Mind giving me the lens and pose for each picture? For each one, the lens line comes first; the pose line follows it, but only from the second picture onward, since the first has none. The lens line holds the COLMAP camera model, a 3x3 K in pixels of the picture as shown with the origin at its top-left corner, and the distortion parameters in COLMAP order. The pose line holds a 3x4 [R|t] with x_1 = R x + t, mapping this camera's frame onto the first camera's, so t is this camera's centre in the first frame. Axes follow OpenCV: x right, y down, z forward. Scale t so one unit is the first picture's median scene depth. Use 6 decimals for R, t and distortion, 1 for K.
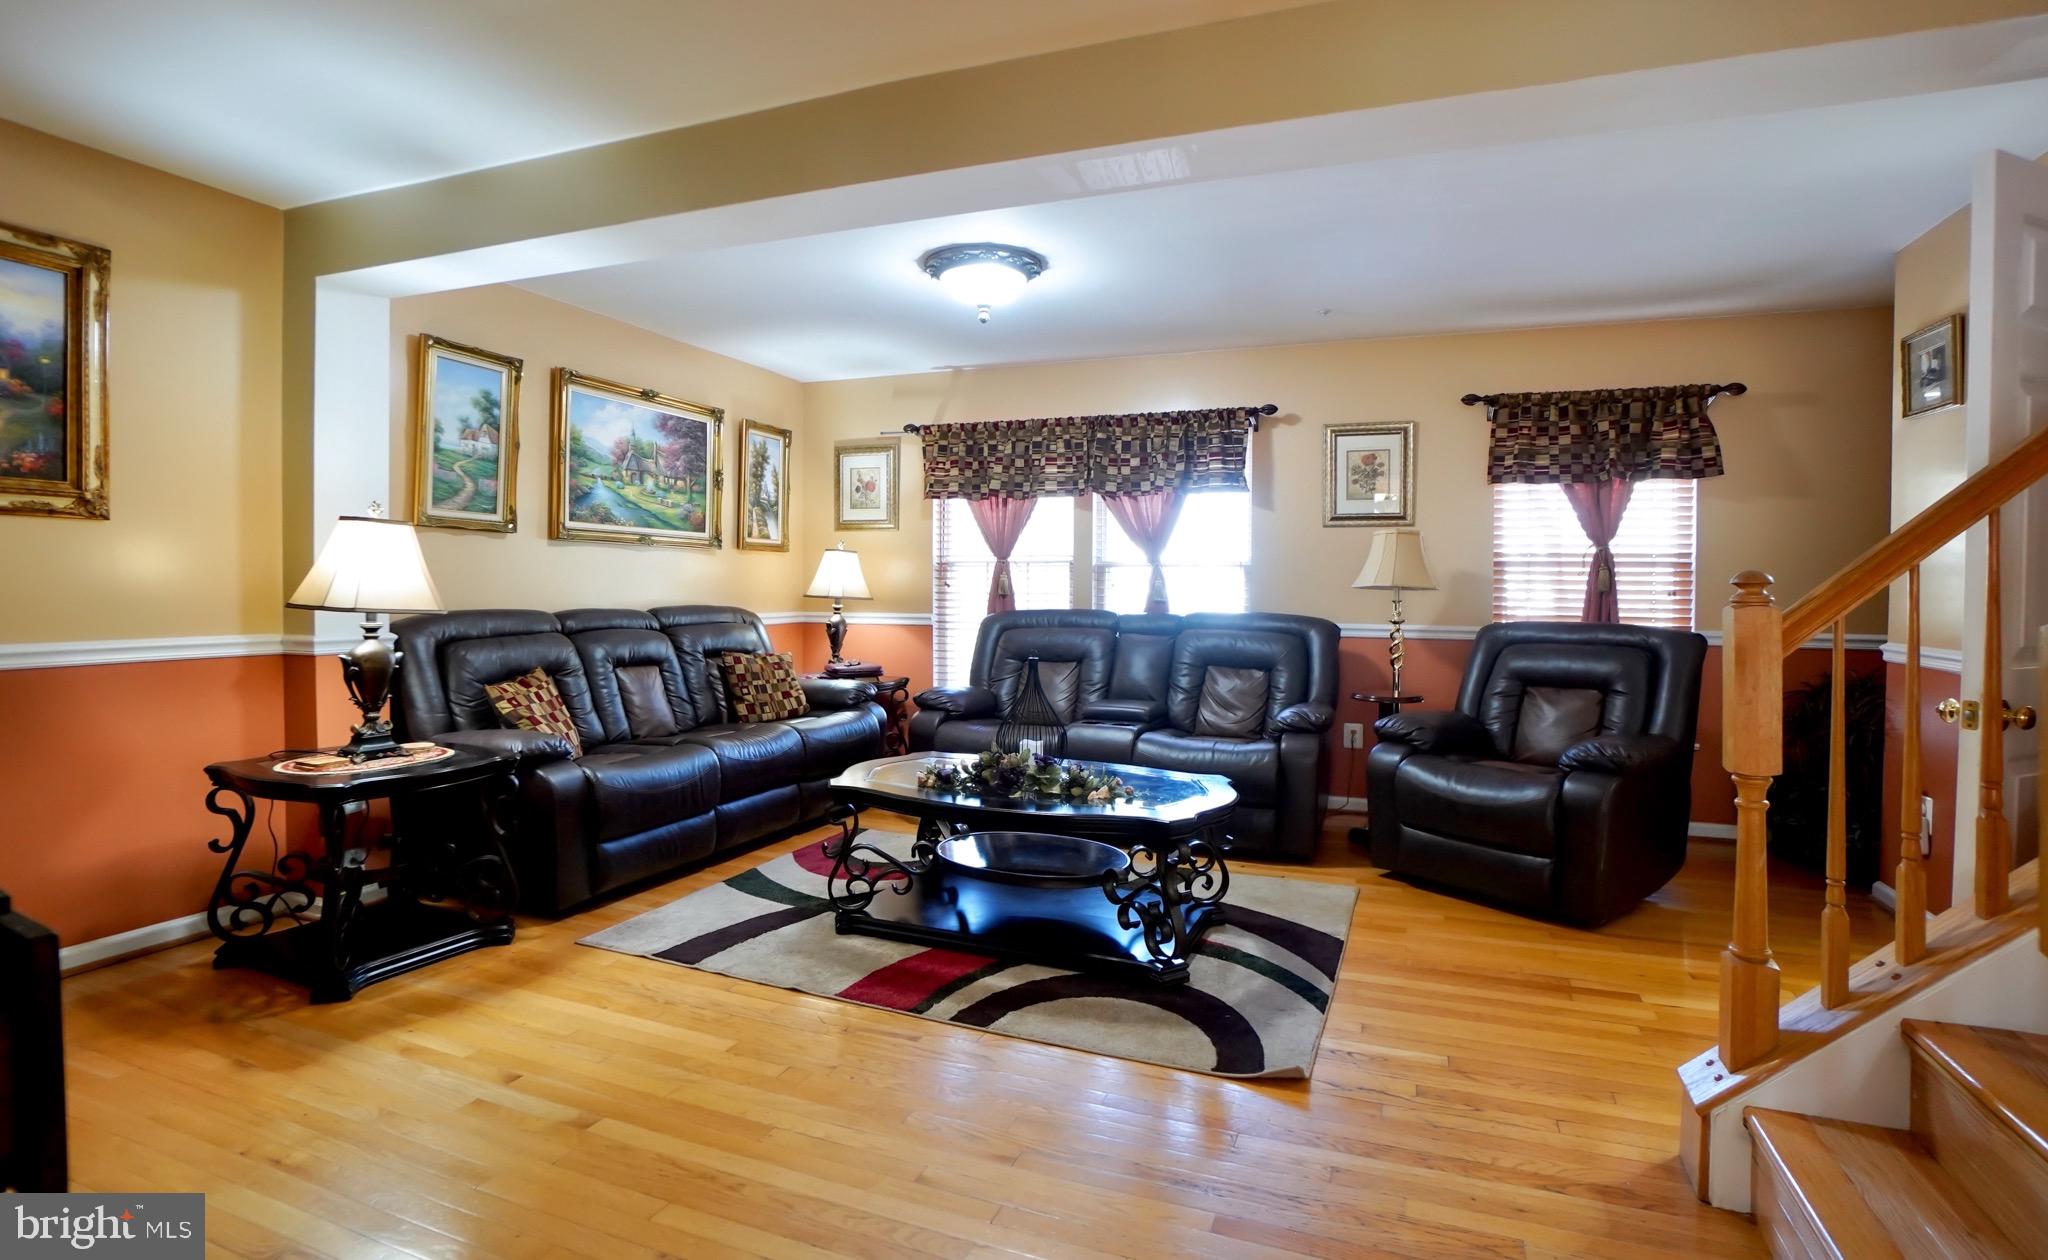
lens RADIAL K [[964.2, 0, 1012.3], [0, 964.2, 582.9], [0, 0, 1]] dist [-0.021683, 0.000781]
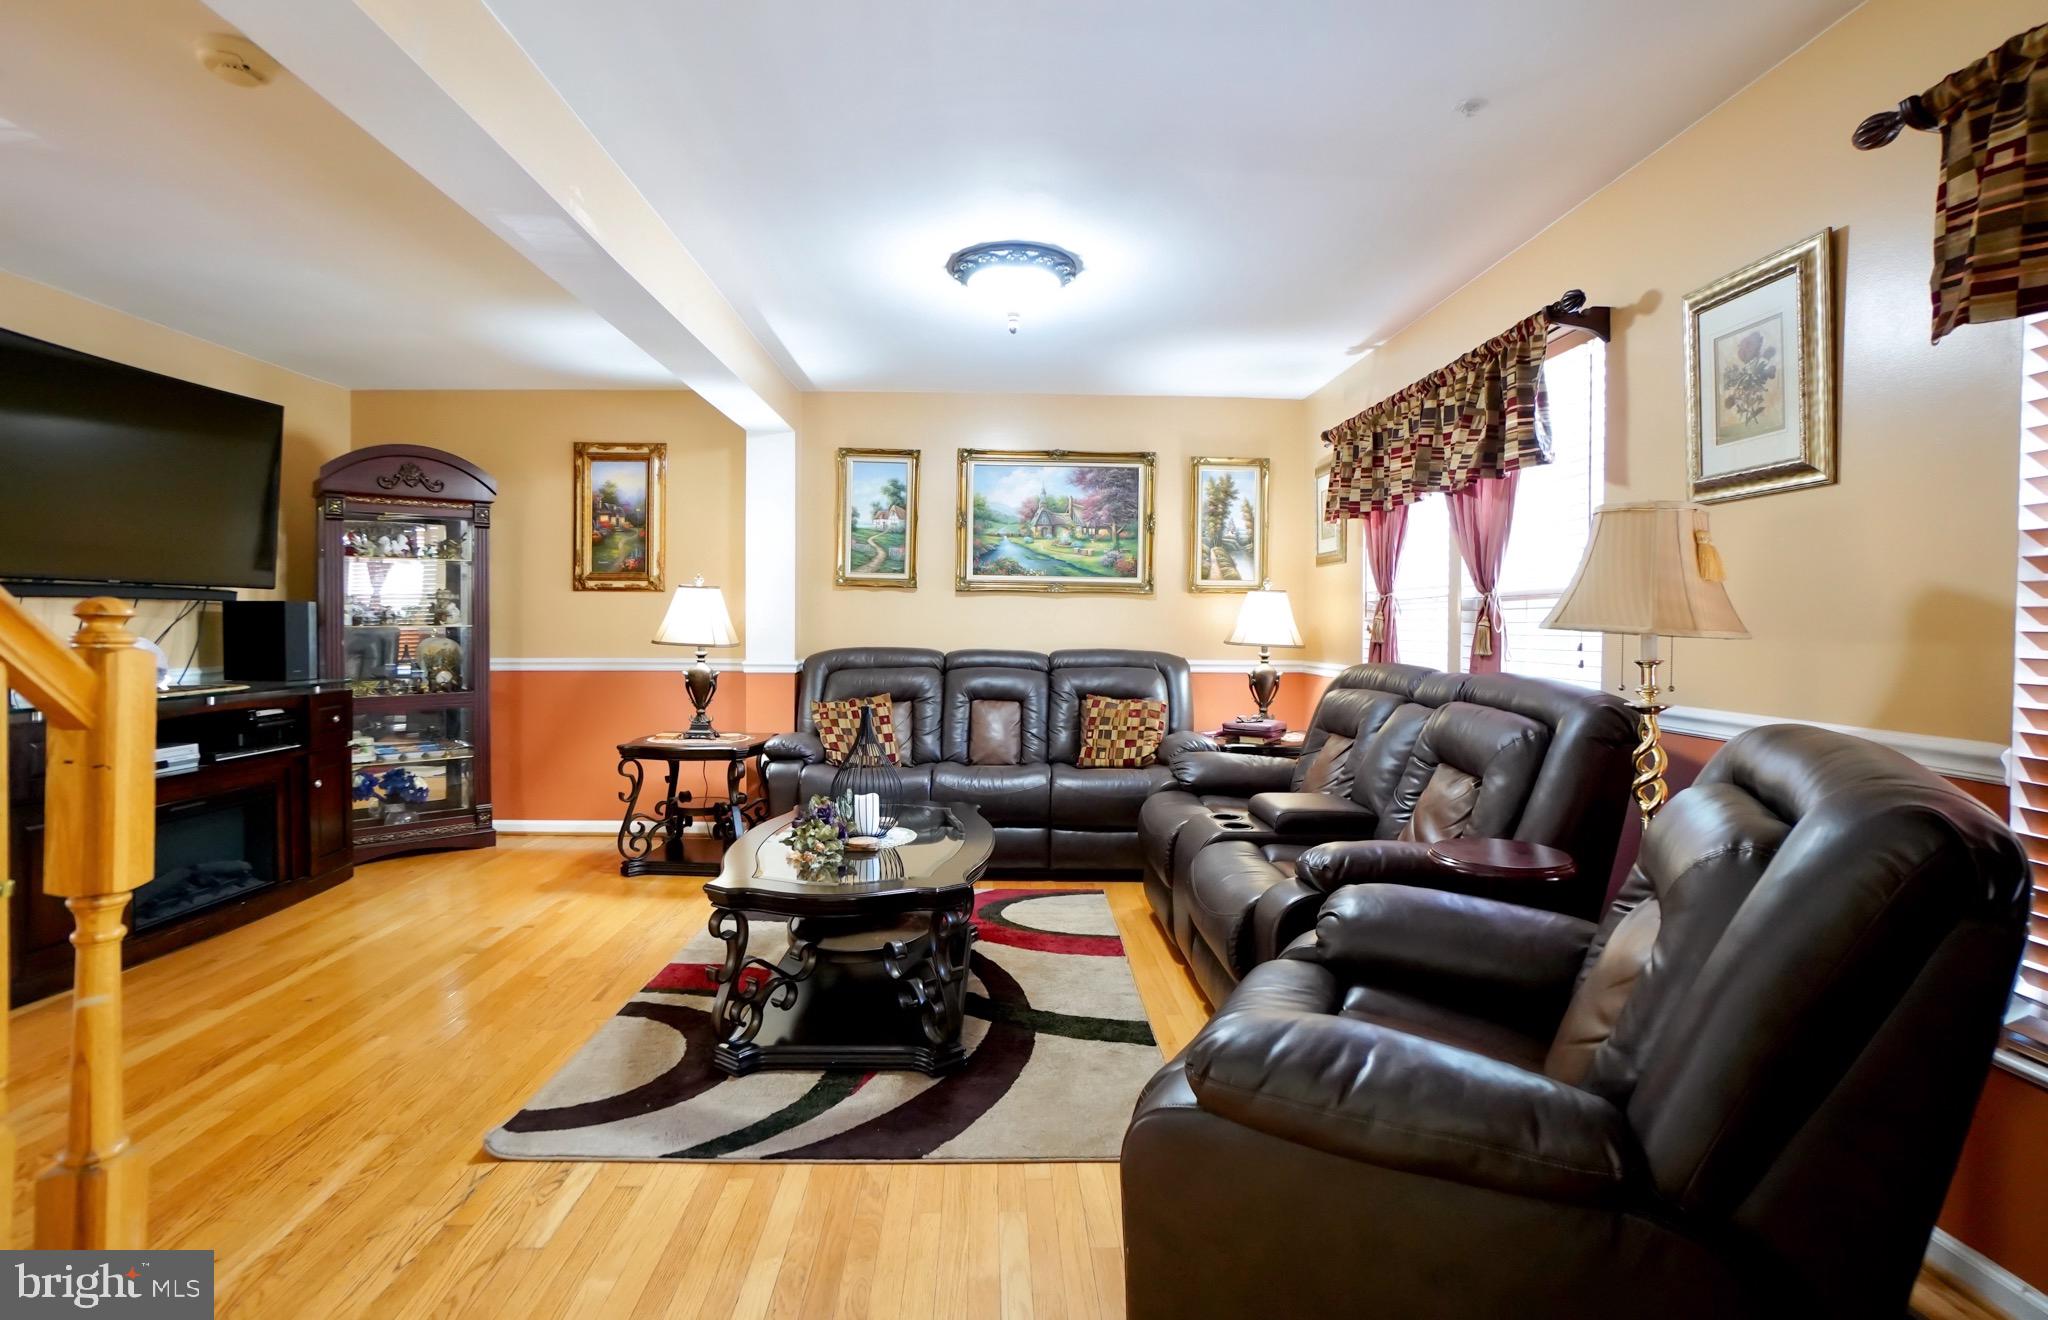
lens RADIAL K [[992.9, 0, 1014.7], [0, 992.9, 657.1], [0, 0, 1]] dist [-0.048152, 0.013891]
pose [[0.408143, 0.026234, -0.912541, 0.696725], [-0.002521, 0.999616, 0.027610, 0.003183], [0.912915, -0.008968, 0.408052, 0.551725]]
